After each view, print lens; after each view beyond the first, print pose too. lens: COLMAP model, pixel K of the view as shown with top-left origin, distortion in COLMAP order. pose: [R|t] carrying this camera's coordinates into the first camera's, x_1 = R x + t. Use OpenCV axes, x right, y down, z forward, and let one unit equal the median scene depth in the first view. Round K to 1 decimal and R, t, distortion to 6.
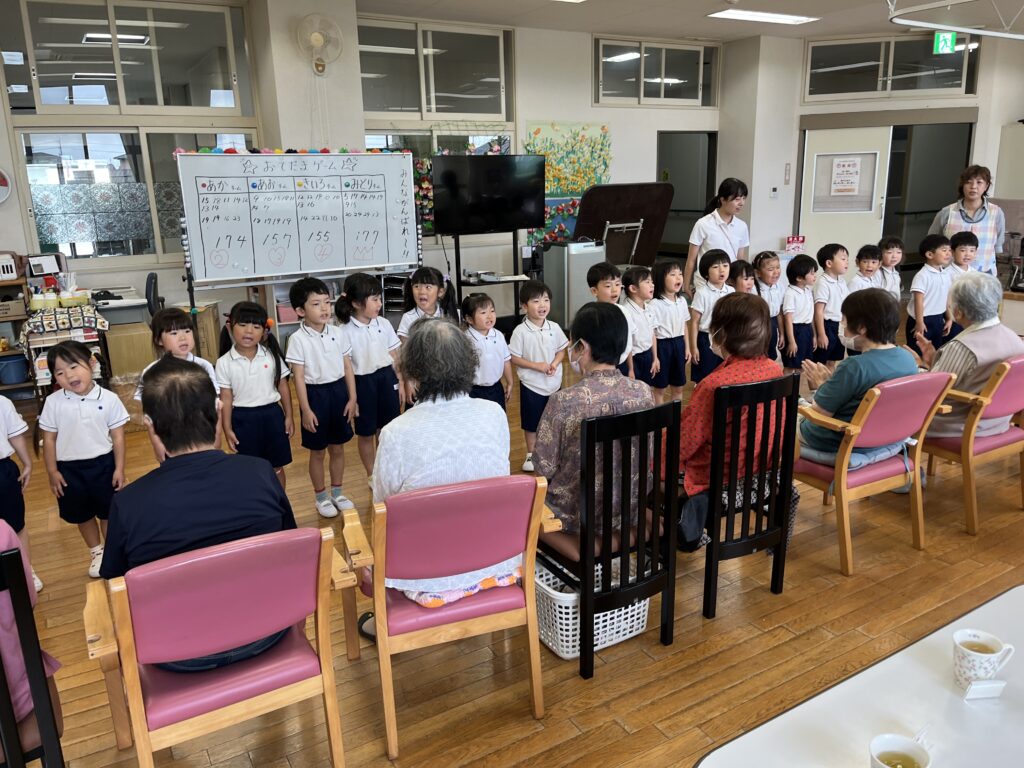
lens RADIAL K [[782.4, 0, 512.0], [0, 782.4, 384.0], [0, 0, 1]] dist [0.000138, -0.013307]
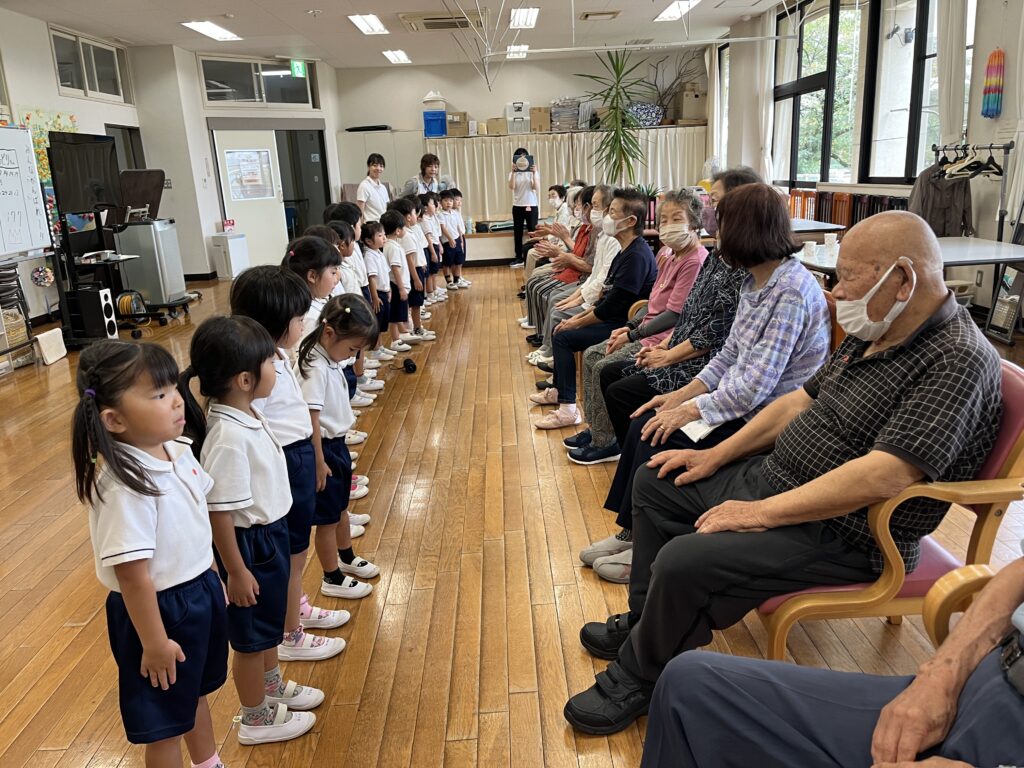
lens RADIAL K [[782.4, 0, 512.0], [0, 782.4, 384.0], [0, 0, 1]] dist [0.000138, -0.013307]
pose [[0.496539, -0.221754, 0.839210, -0.486660], [0.246170, 0.963097, 0.108838, 0.028086], [-0.832376, 0.152546, 0.532804, 0.053531]]
